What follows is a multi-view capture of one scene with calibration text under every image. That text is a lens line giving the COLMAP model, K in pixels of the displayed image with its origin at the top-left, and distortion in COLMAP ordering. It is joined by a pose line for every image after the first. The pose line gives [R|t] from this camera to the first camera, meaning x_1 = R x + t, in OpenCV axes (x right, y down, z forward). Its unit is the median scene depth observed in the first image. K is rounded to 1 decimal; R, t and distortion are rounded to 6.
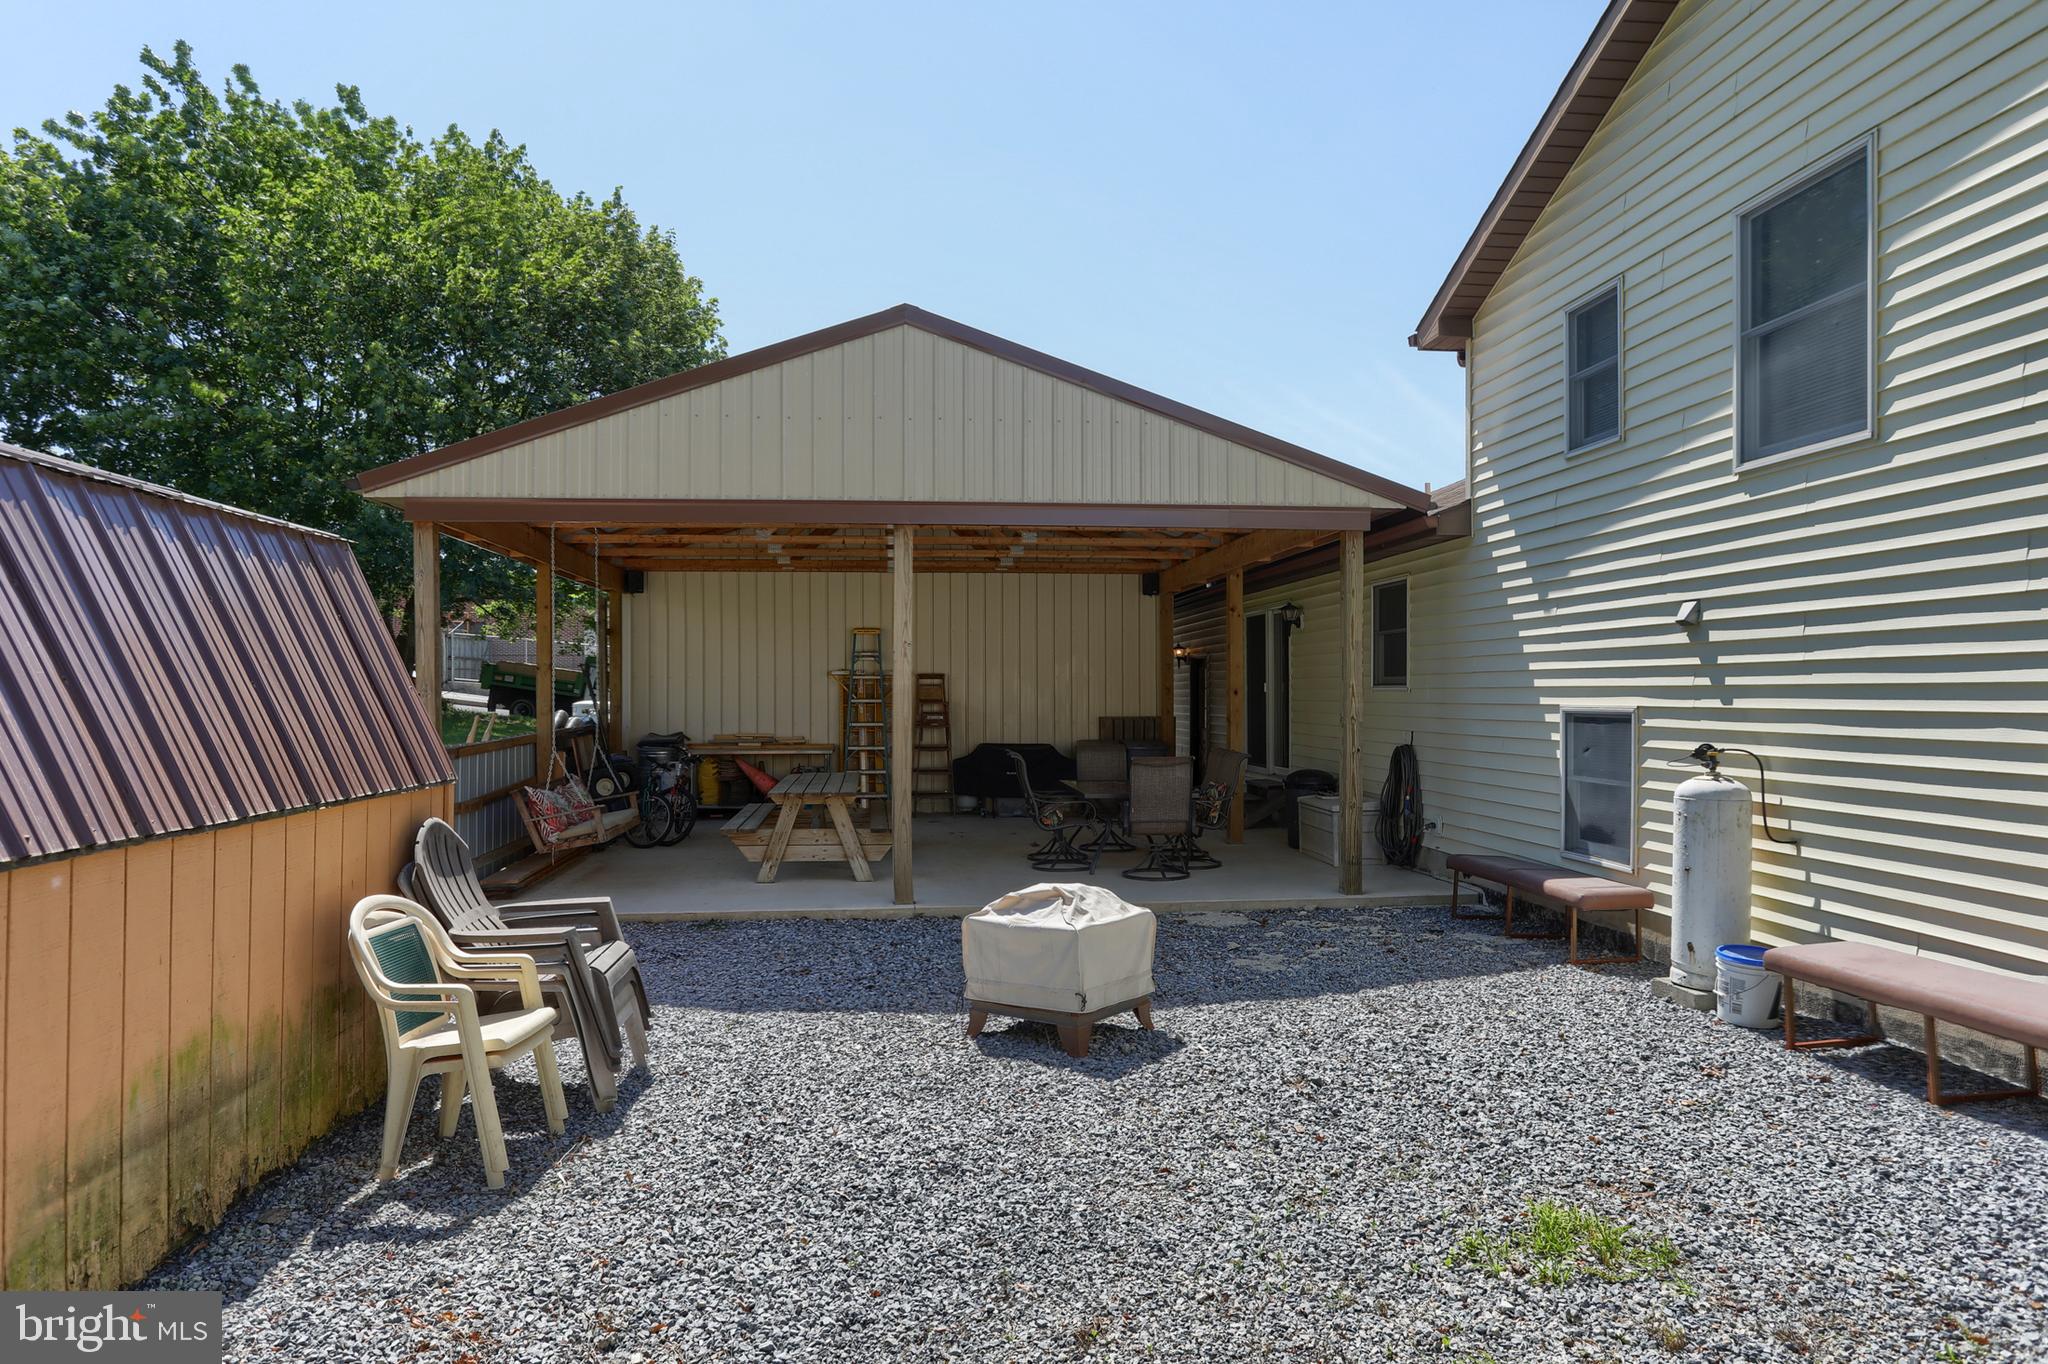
lens RADIAL K [[1236.0, 0, 1003.7], [0, 1236.0, 702.8], [0, 0, 1]] dist [-0.052010, 0.040888]
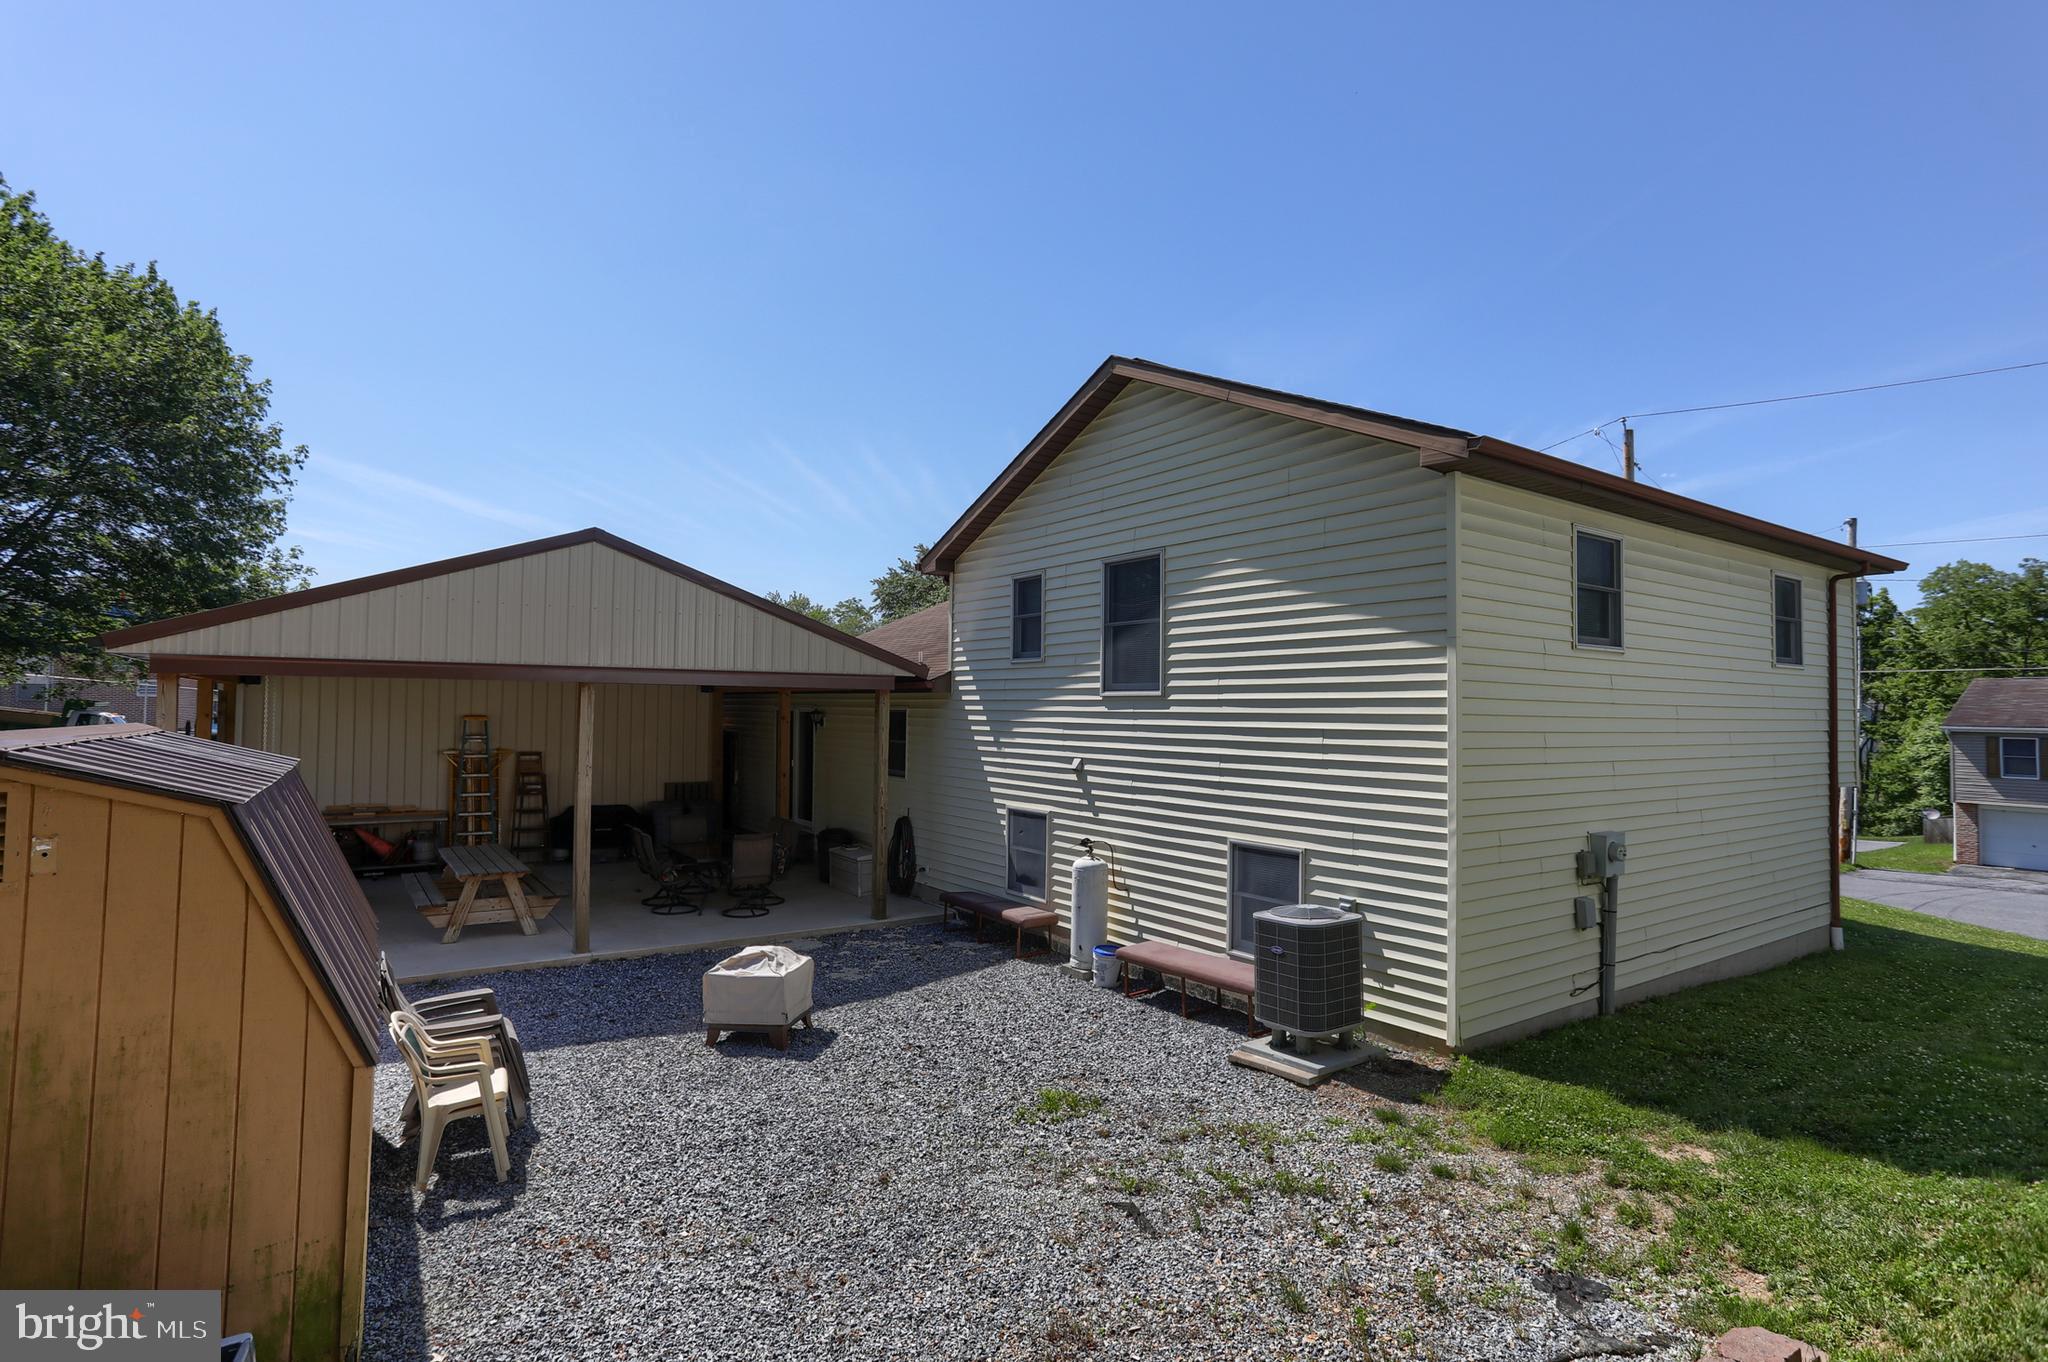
lens RADIAL K [[1031.3, 0, 1019.8], [0, 1031.3, 679.5], [0, 0, 1]] dist [-0.060757, 0.039300]
pose [[0.874778, 0.025782, 0.483838, -0.301397], [-0.010053, 0.999334, -0.035074, -0.157268], [-0.484420, 0.025818, 0.874454, -0.363468]]
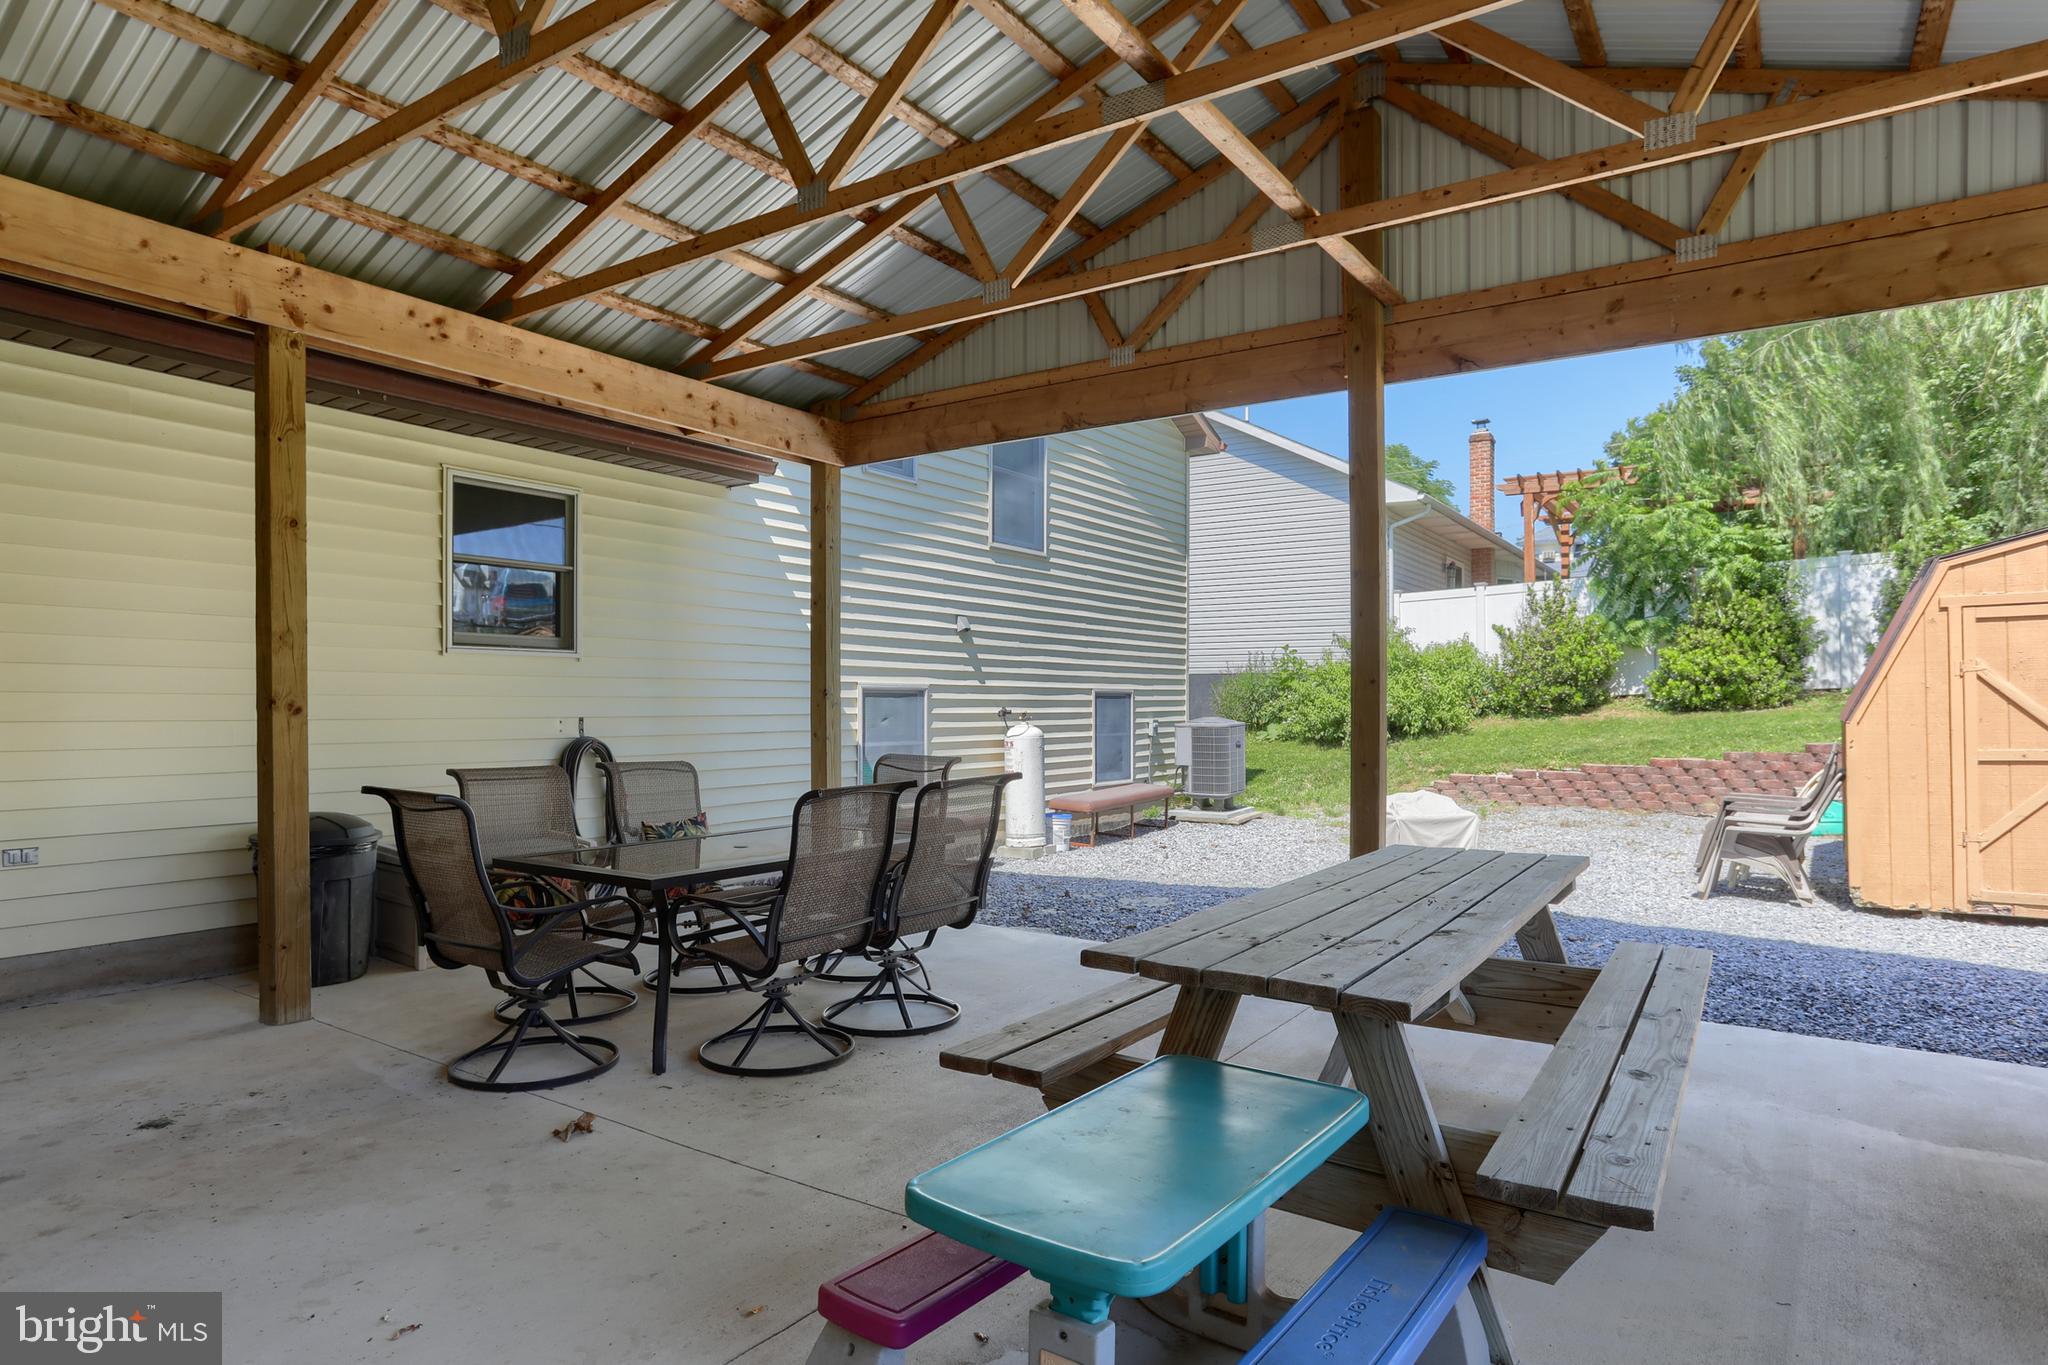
lens RADIAL K [[1142.9, 0, 1024.0], [0, 1142.9, 682.5], [0, 0, 1]] dist [-0.023638, 0.001927]
pose [[-0.770053, 0.014411, 0.637817, -0.439177], [0.005037, 0.999851, -0.016510, 0.026102], [-0.637960, -0.009501, -0.770011, 2.195890]]
